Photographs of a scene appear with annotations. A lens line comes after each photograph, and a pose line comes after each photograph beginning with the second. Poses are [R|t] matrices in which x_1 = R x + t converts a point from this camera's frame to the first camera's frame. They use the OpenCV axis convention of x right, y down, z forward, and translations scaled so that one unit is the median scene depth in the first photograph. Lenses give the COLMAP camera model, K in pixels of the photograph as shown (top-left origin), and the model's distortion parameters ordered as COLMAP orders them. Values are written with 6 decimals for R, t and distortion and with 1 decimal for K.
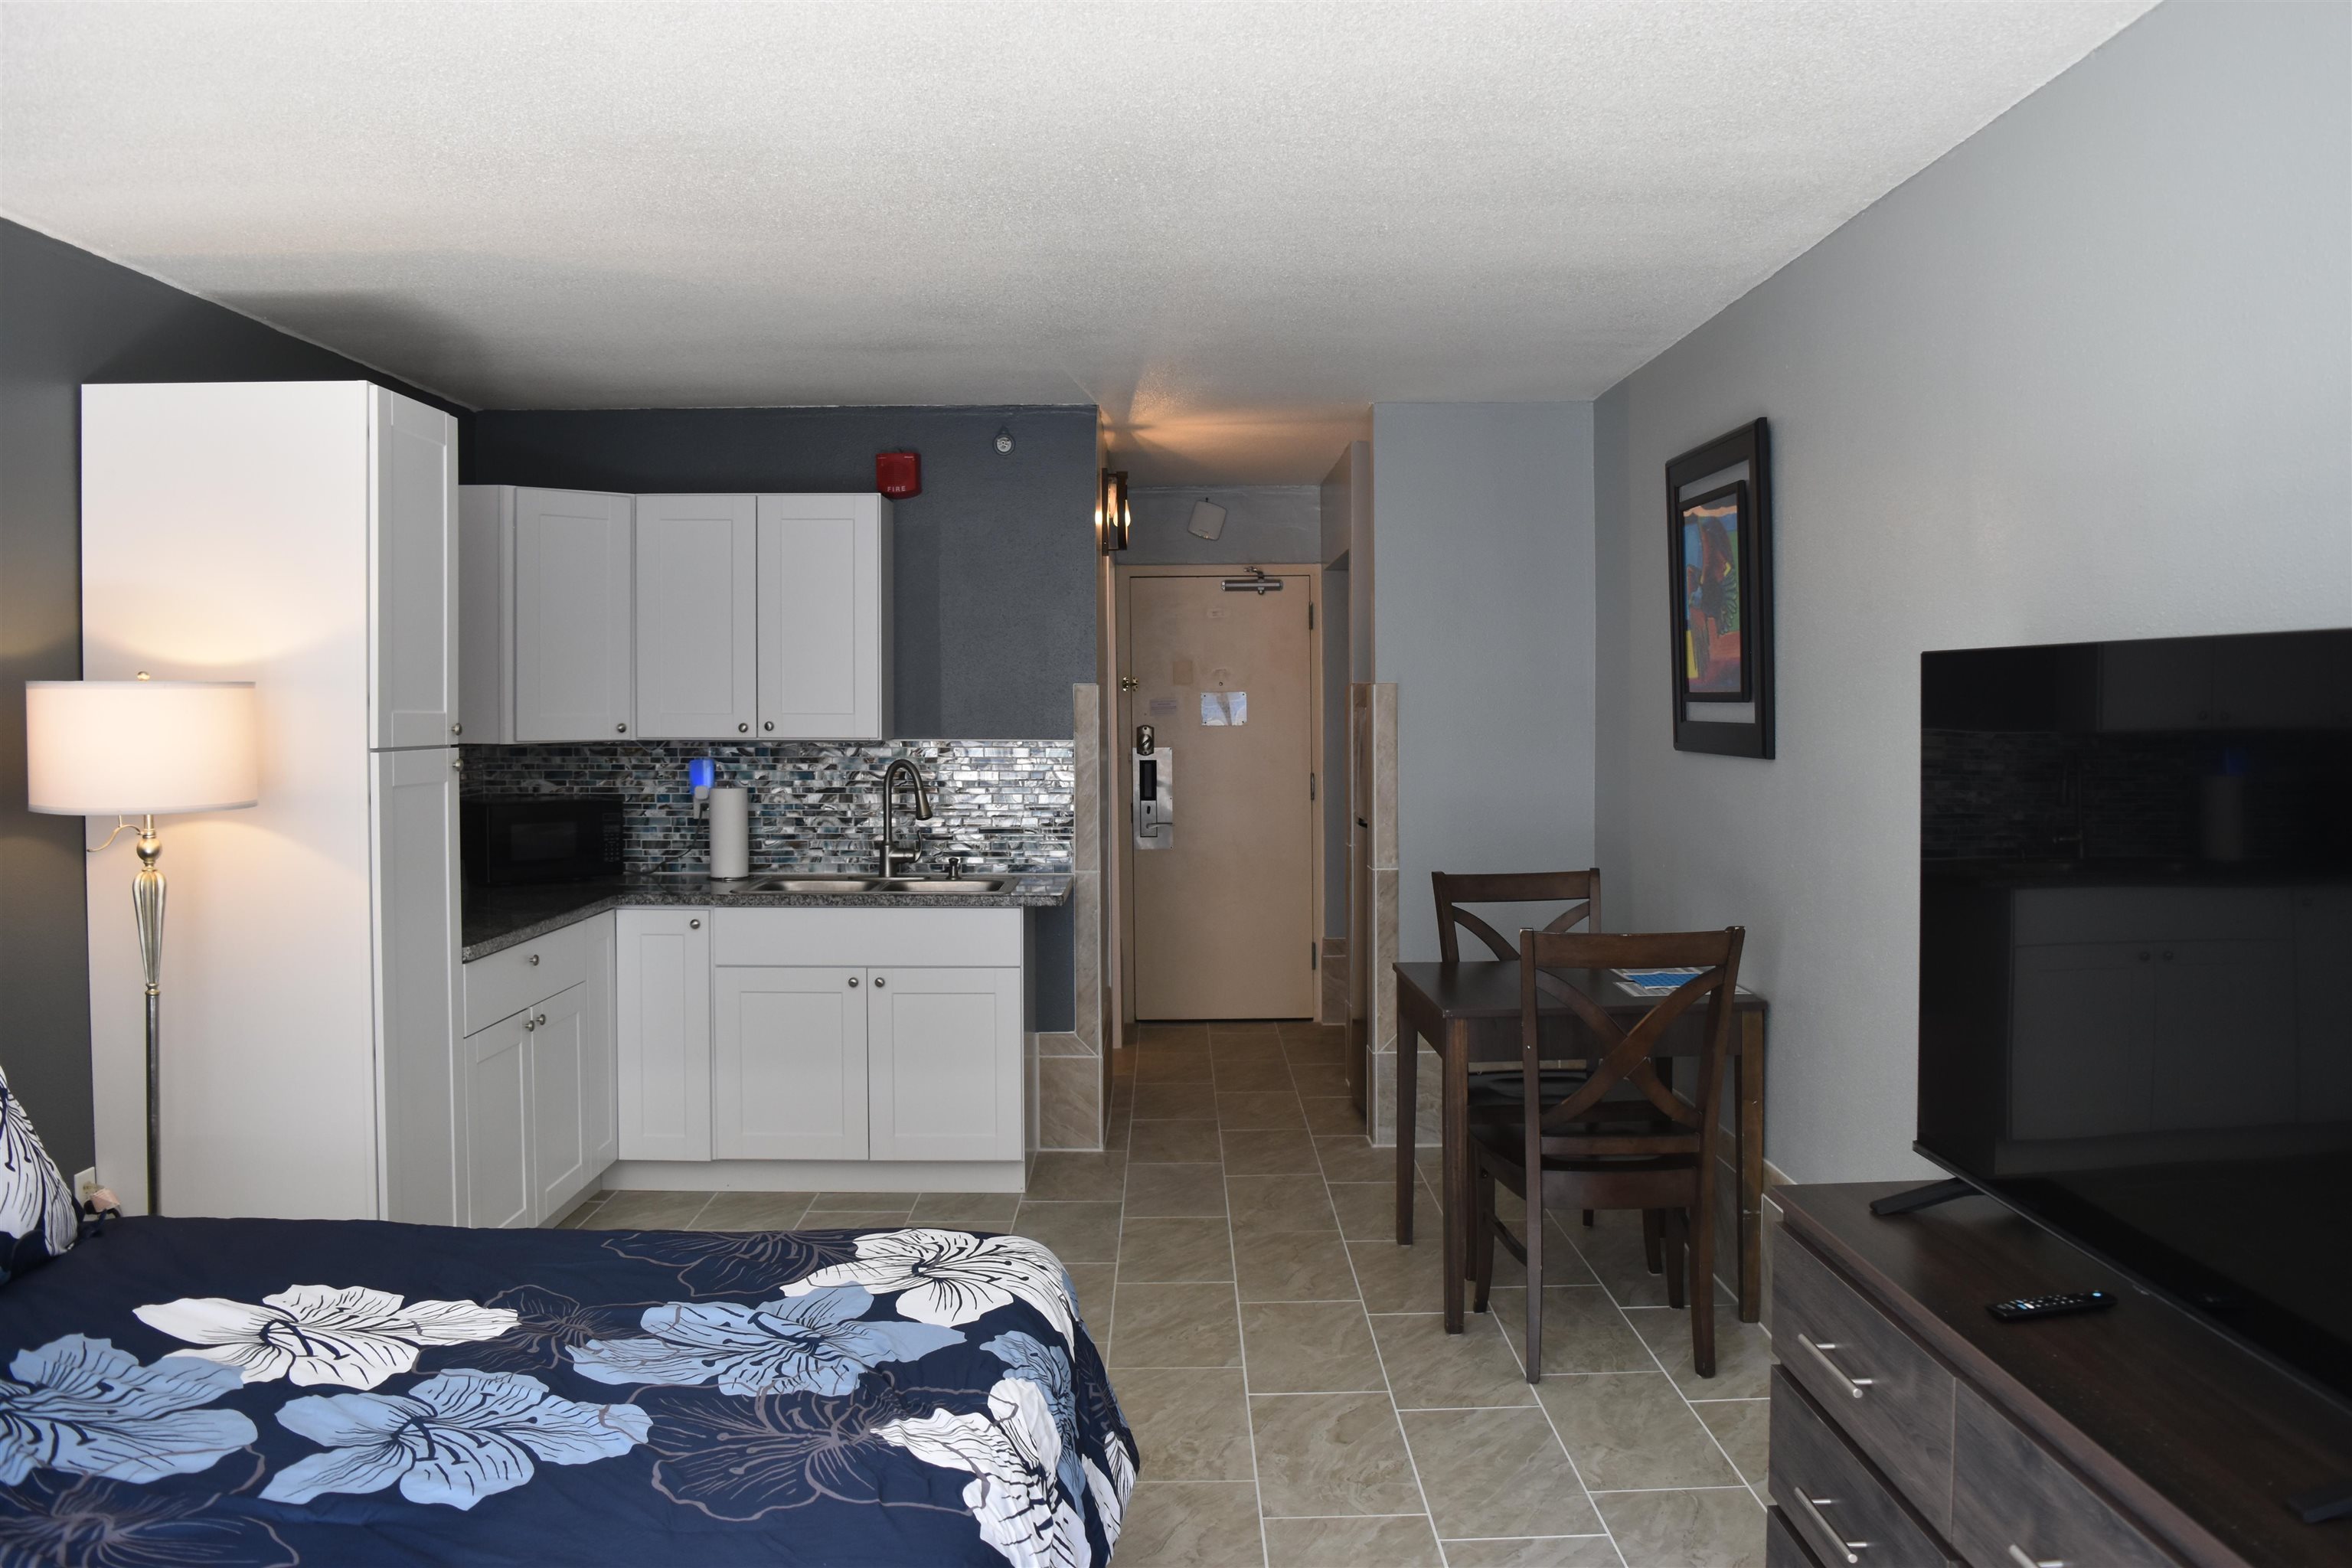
lens RADIAL K [[1863.3, 0, 1186.1], [0, 1863.3, 765.7], [0, 0, 1]] dist [-0.095910, 0.023704]
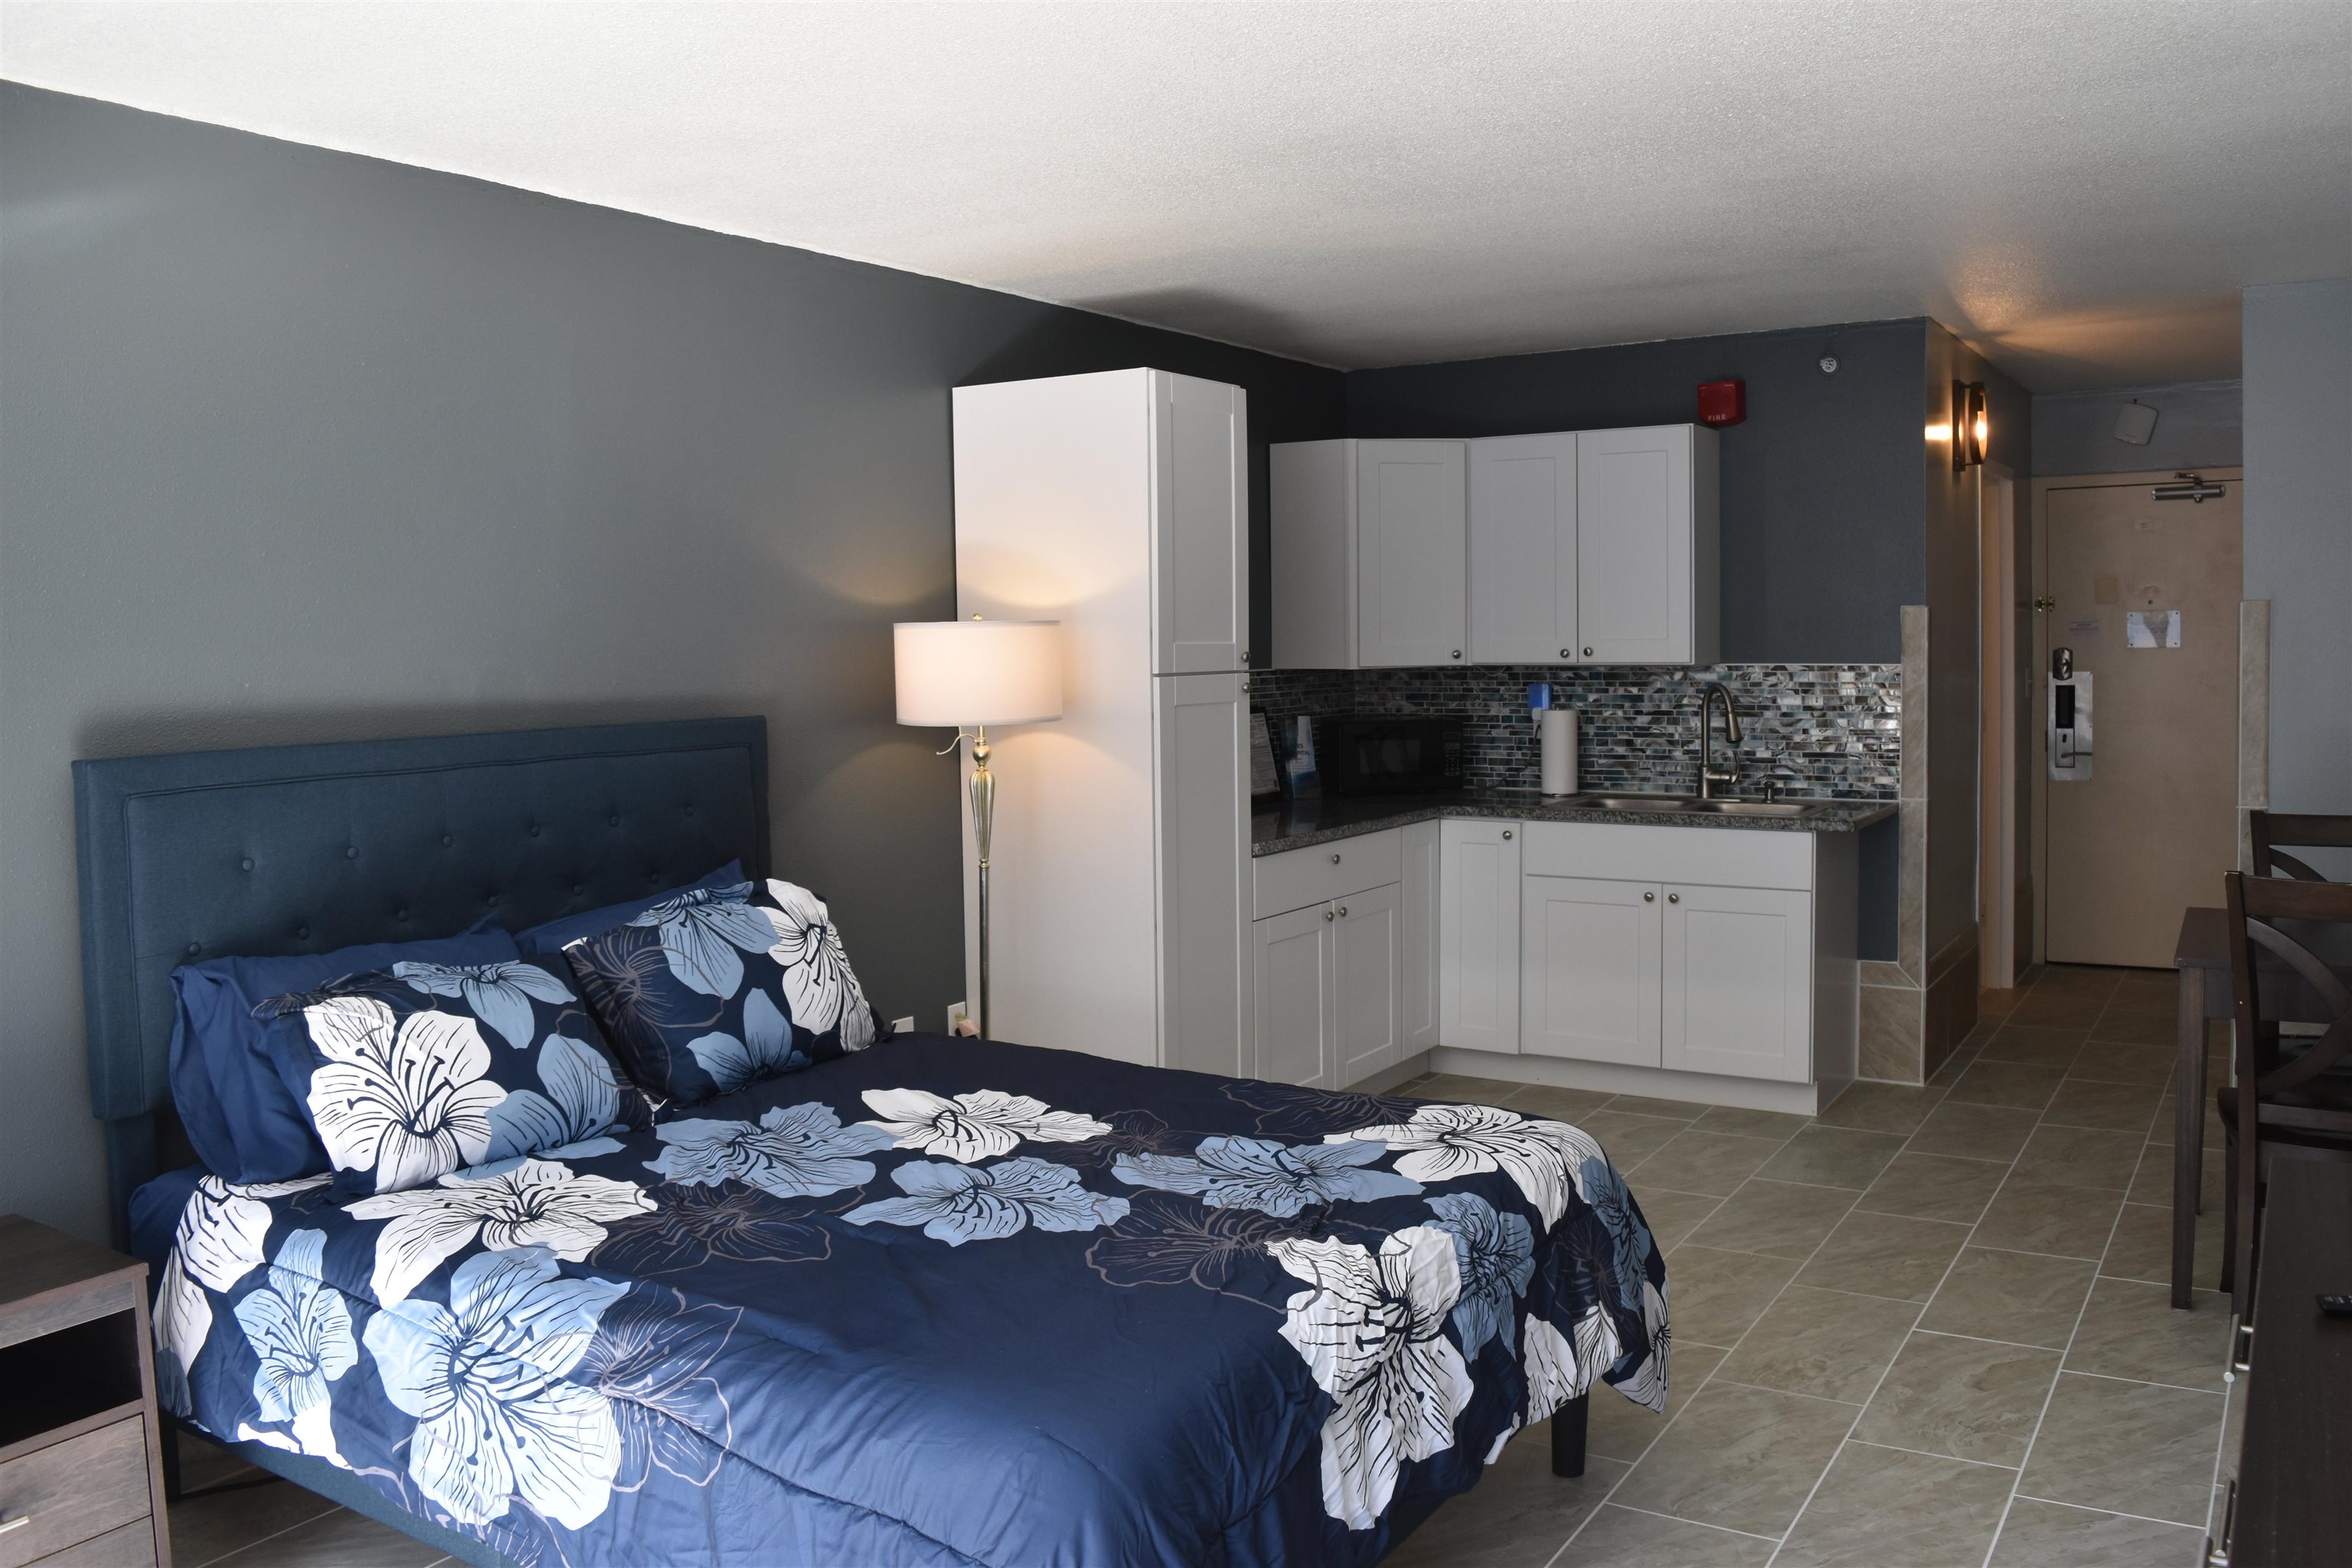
lens RADIAL K [[1863.3, 0, 1186.1], [0, 1863.3, 765.7], [0, 0, 1]] dist [-0.095910, 0.023704]
pose [[0.839322, 0.023944, -0.543108, 0.166837], [-0.001582, 0.999133, 0.041603, -0.000001], [0.543633, -0.034059, 0.838632, -0.013262]]
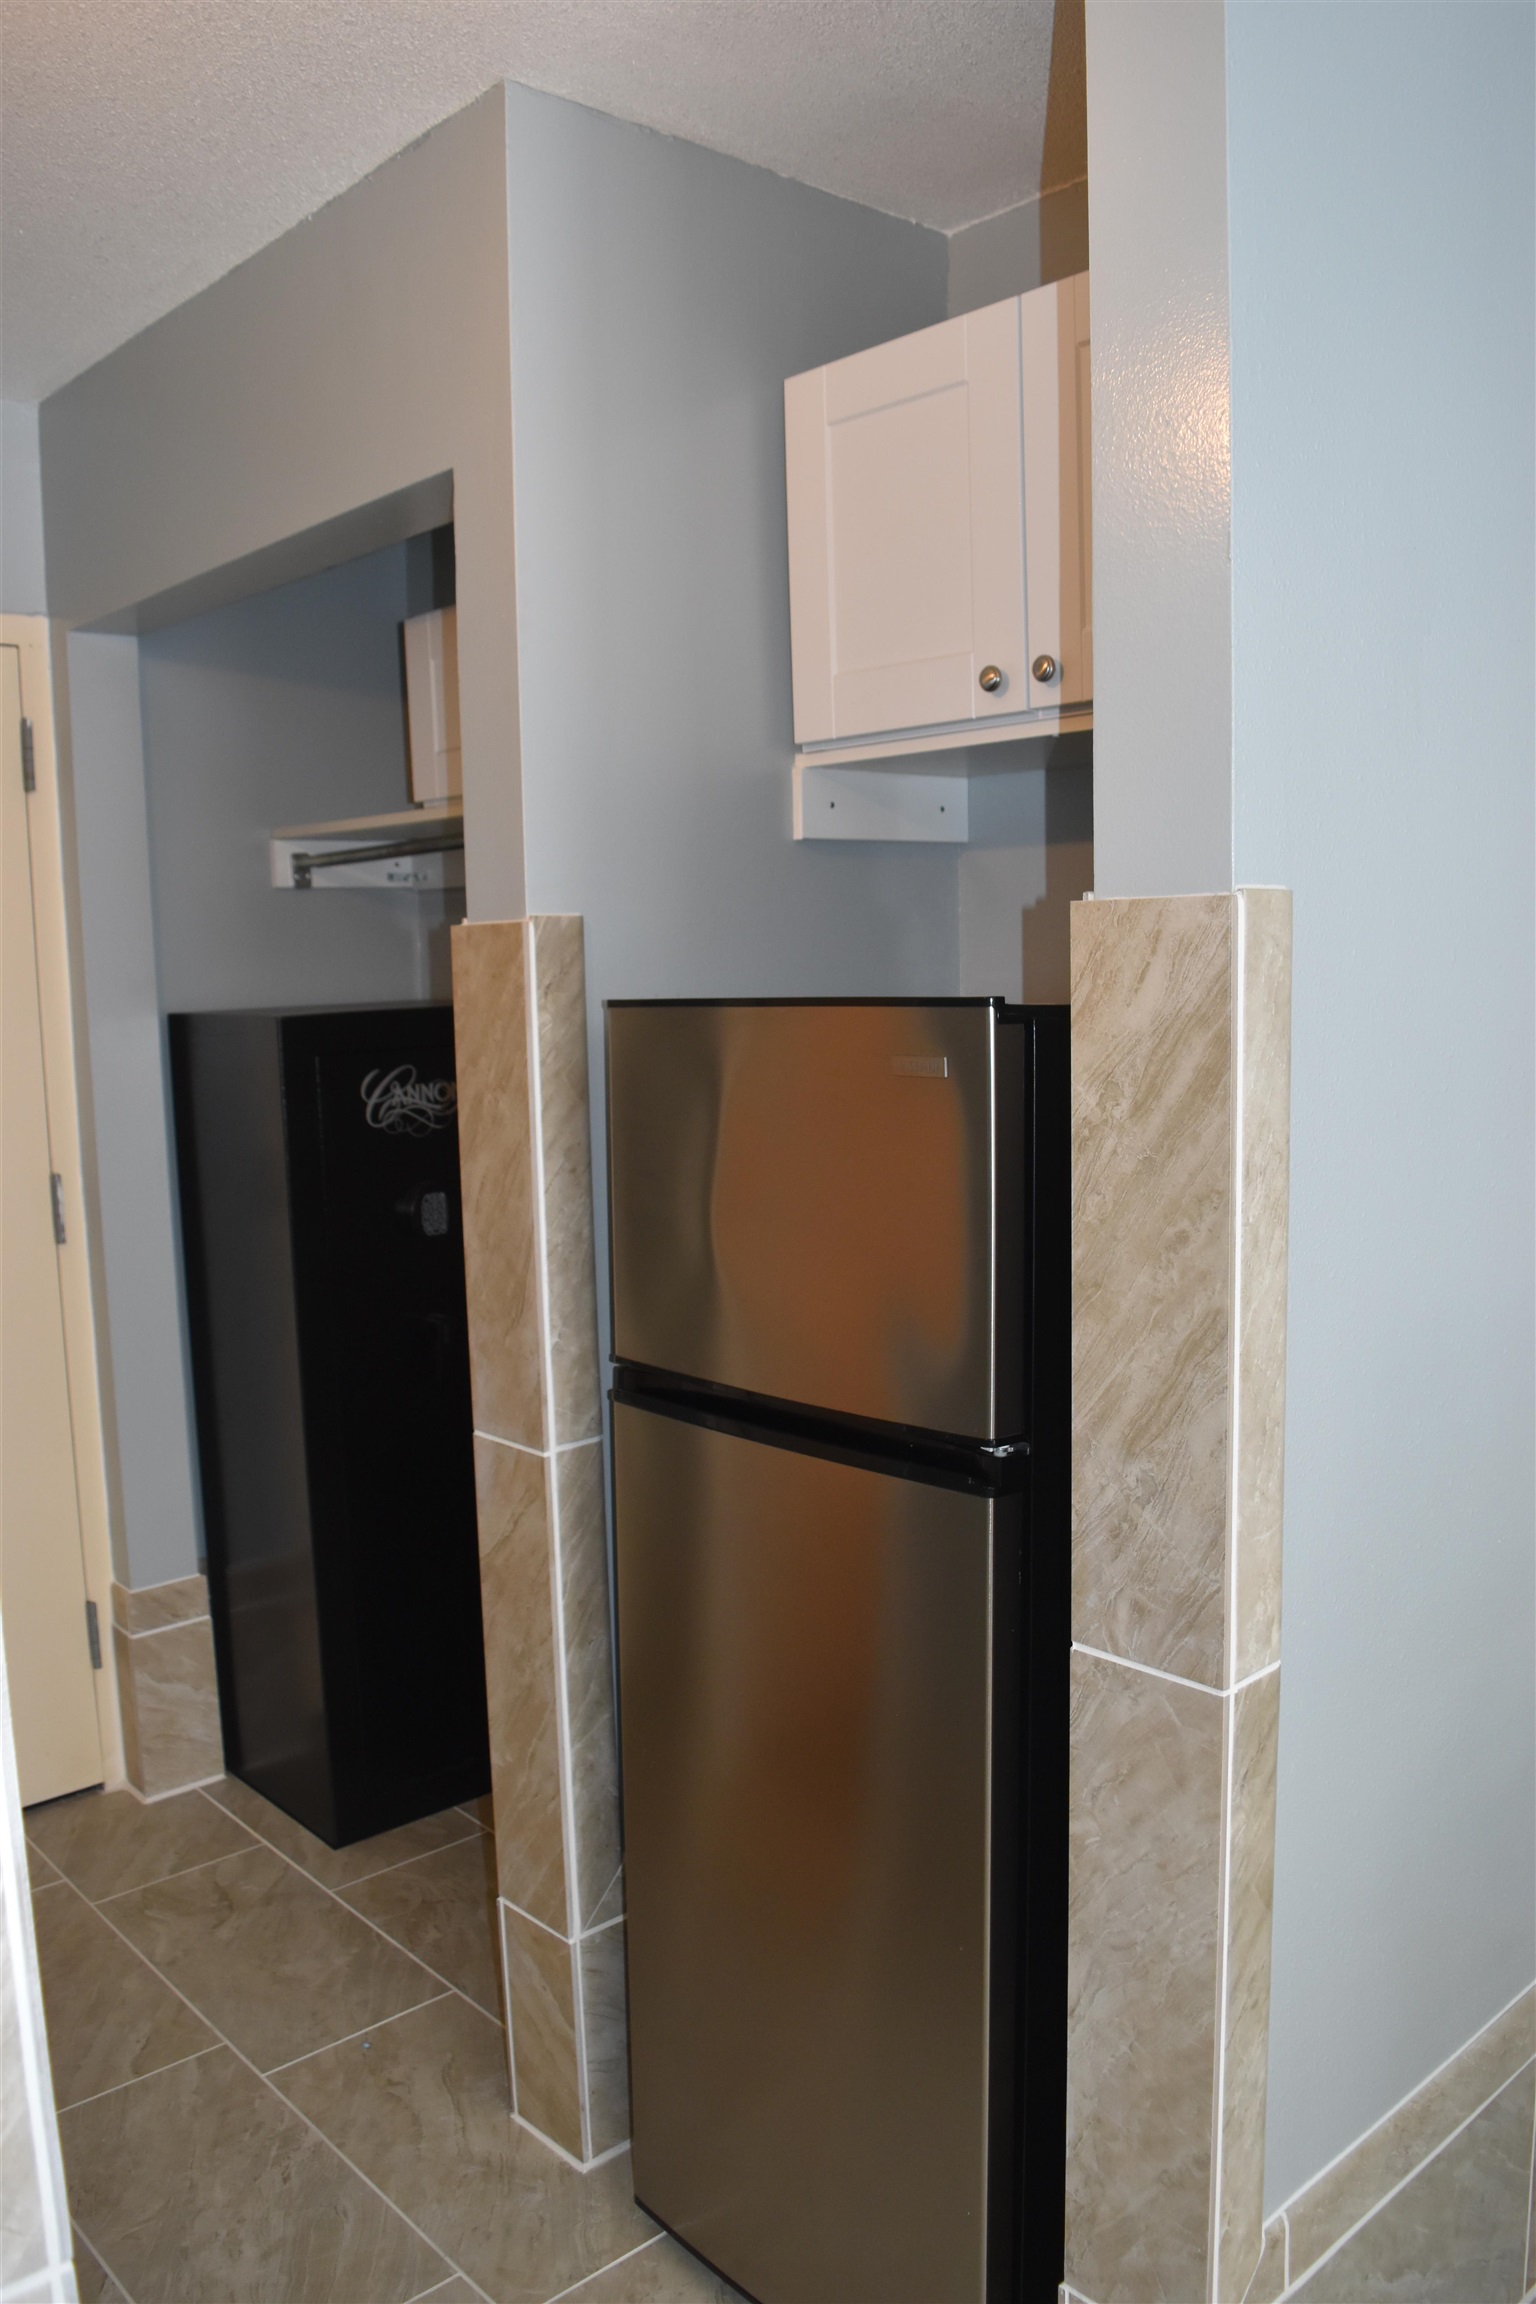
lens RADIAL K [[1825.3, 0, 768.0], [0, 1825.3, 1152.0], [0, 0, 1]] dist [-0.095910, 0.023704]
pose [[0.755951, -0.087090, 0.648809, -0.093933], [0.044931, 0.995676, 0.081299, -0.037219], [-0.653084, -0.032306, 0.756596, 0.977252]]
